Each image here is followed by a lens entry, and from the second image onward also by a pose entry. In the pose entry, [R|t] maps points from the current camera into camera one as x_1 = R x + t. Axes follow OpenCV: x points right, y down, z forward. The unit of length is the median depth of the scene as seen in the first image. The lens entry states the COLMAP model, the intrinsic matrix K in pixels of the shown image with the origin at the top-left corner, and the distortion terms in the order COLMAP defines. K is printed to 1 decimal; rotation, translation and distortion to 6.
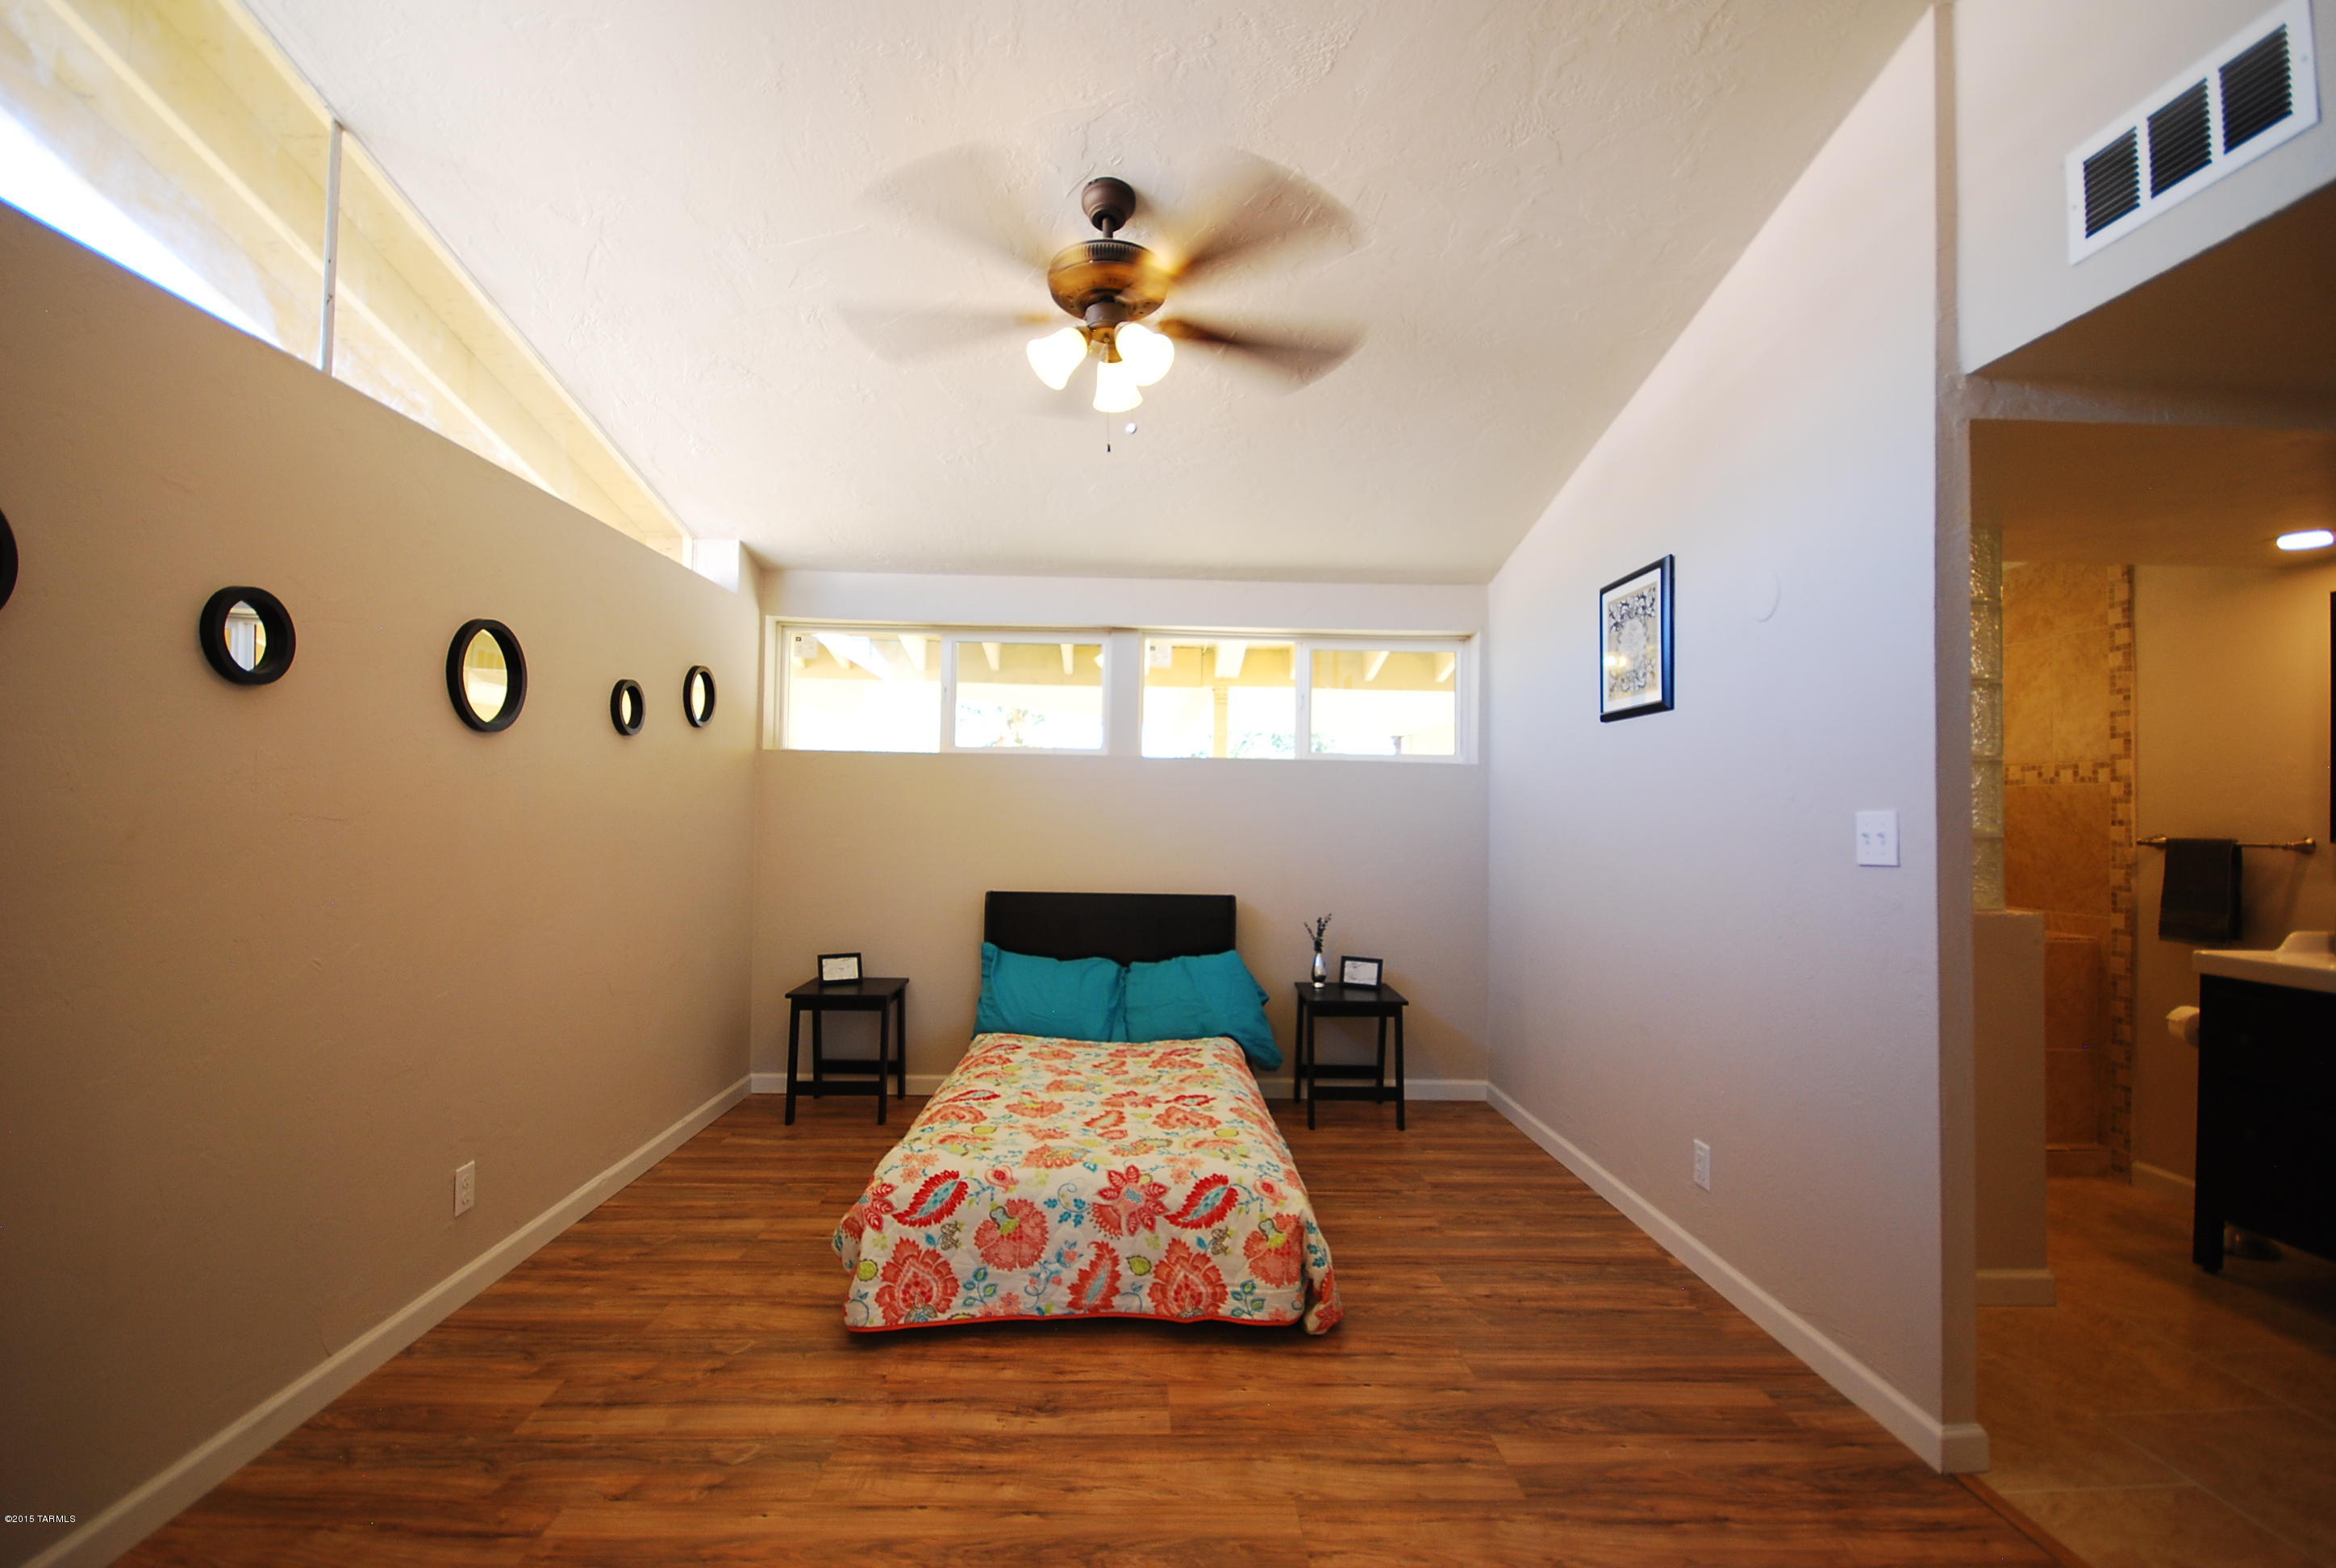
lens RADIAL K [[1031.2, 0, 1169.5], [0, 1031.2, 782.0], [0, 0, 1]] dist [0.003945, -0.008829]
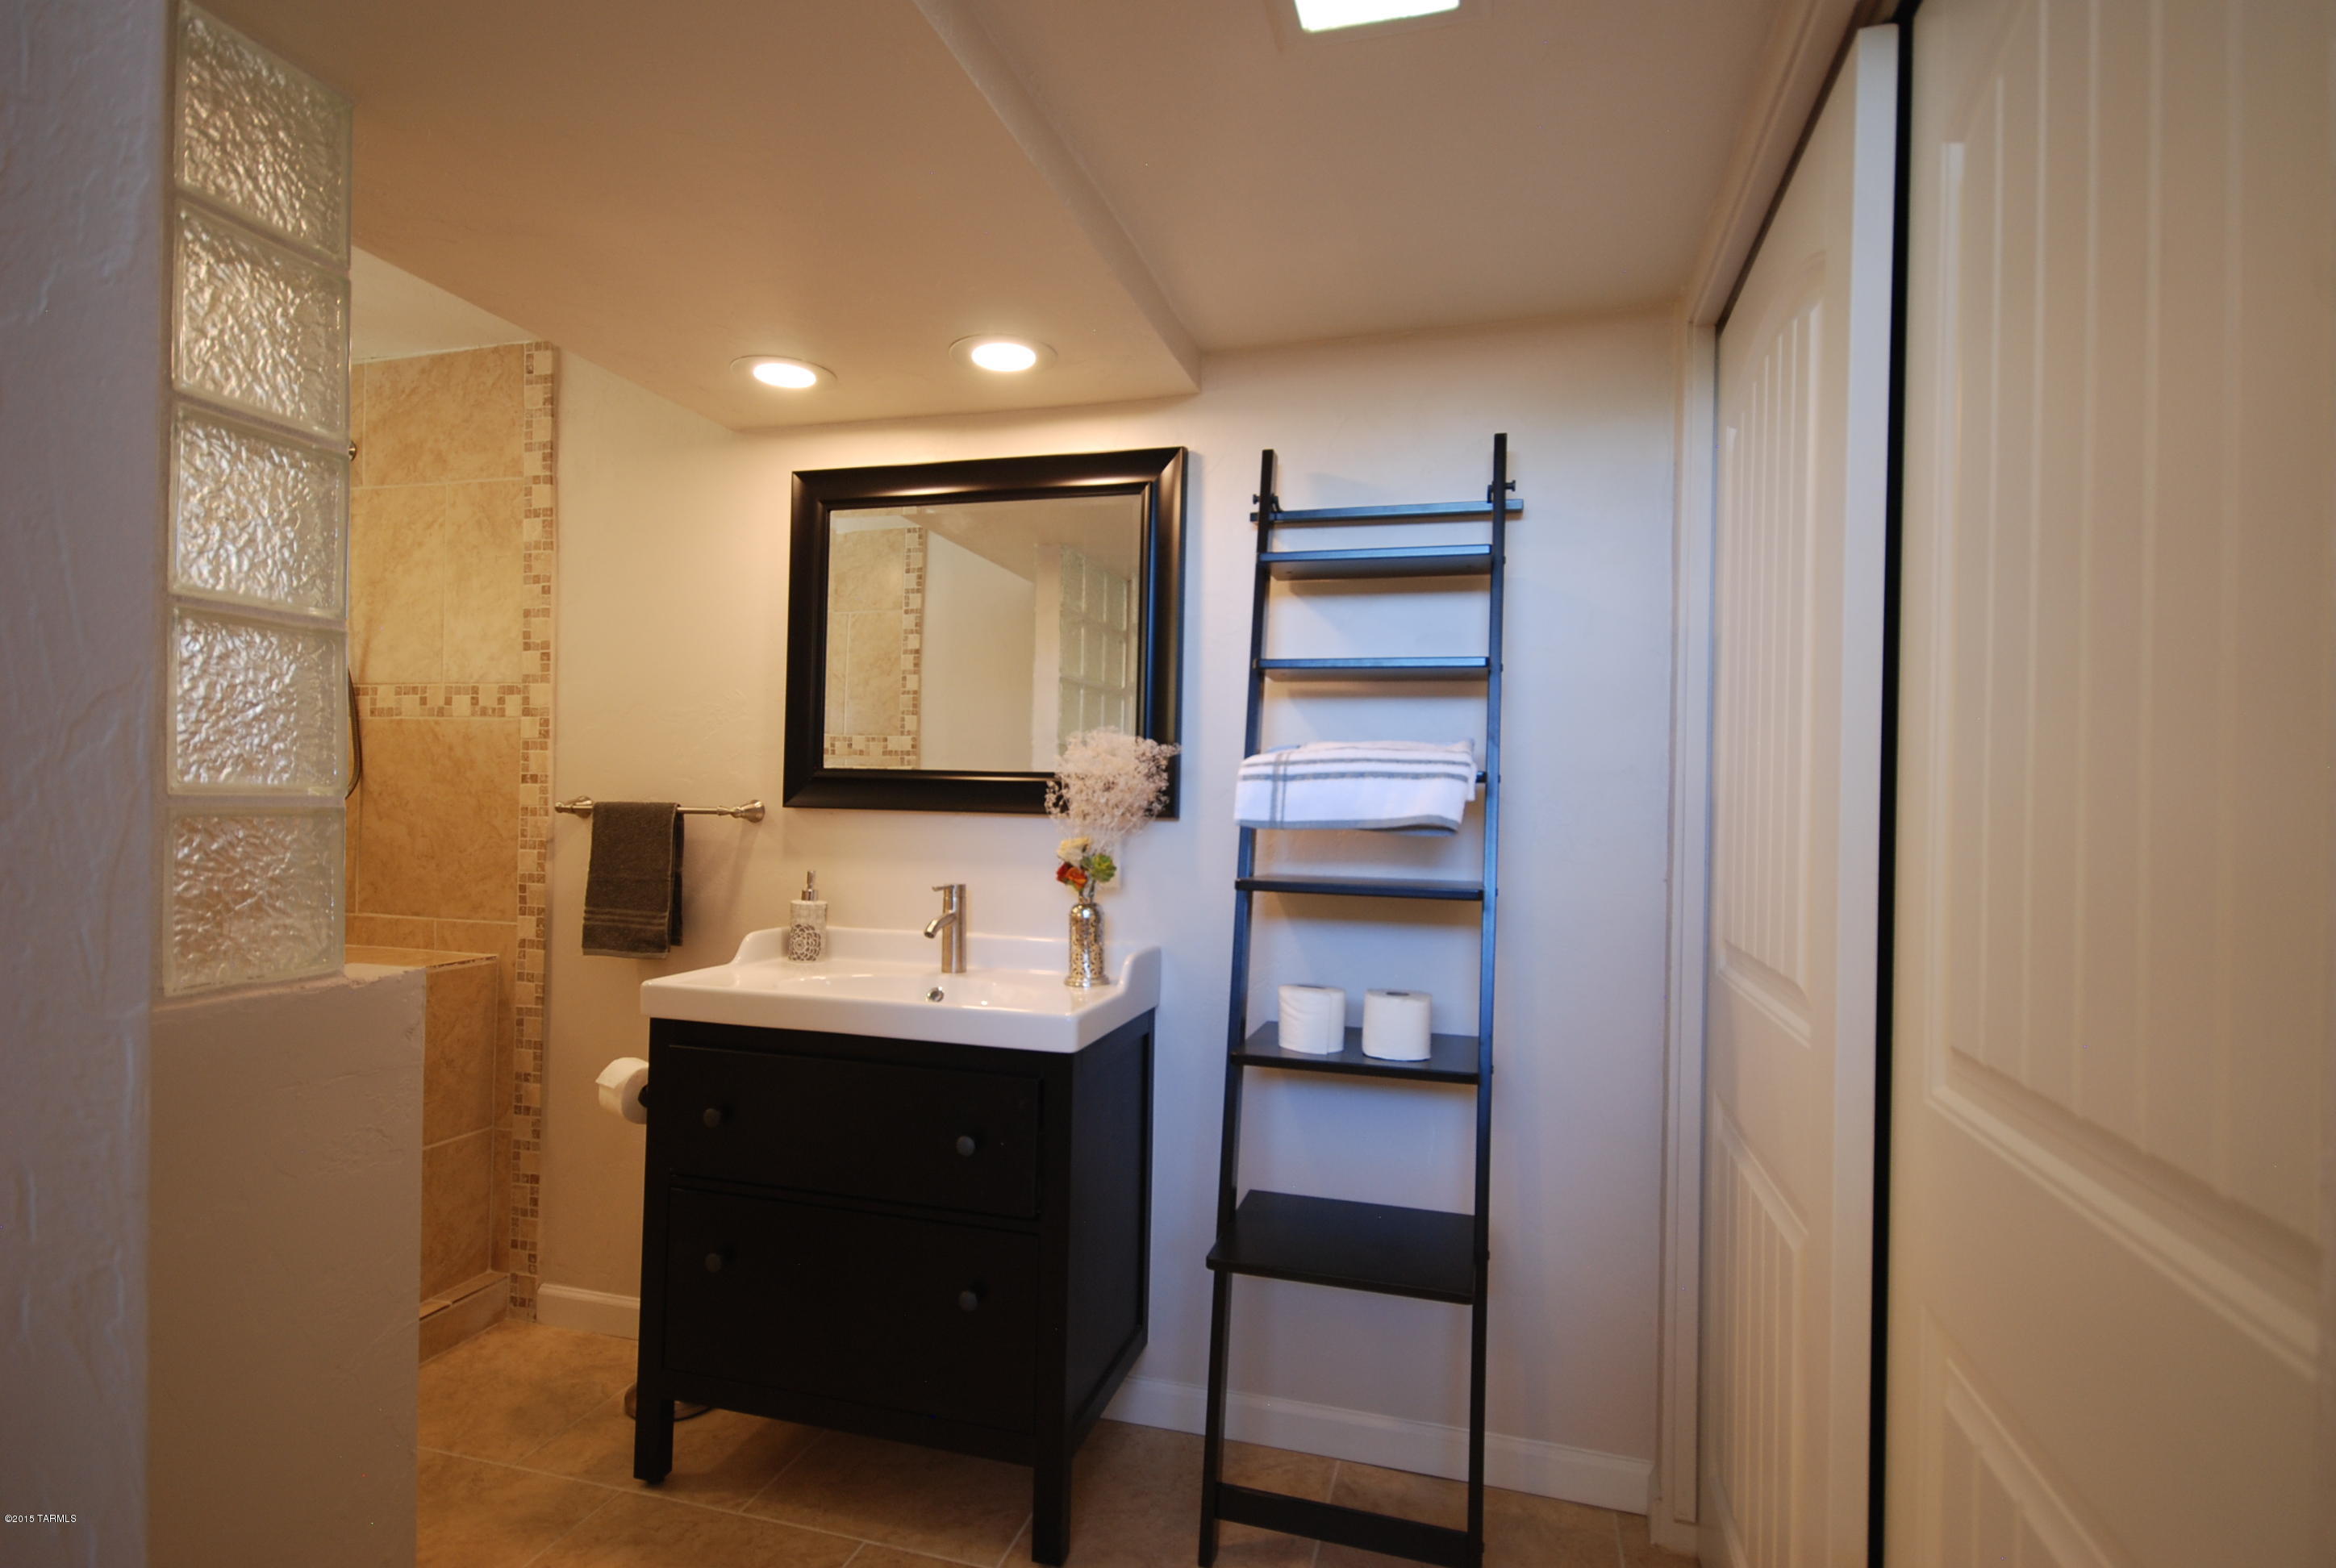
lens RADIAL K [[1196.6, 0, 1156.2], [0, 1196.6, 803.2], [0, 0, 1]] dist [0.015292, -0.001093]
pose [[0.315152, -0.015214, 0.948919, 0.318582], [-0.039012, 0.998819, 0.028970, 0.017361], [-0.948239, -0.046149, 0.314186, 0.377654]]
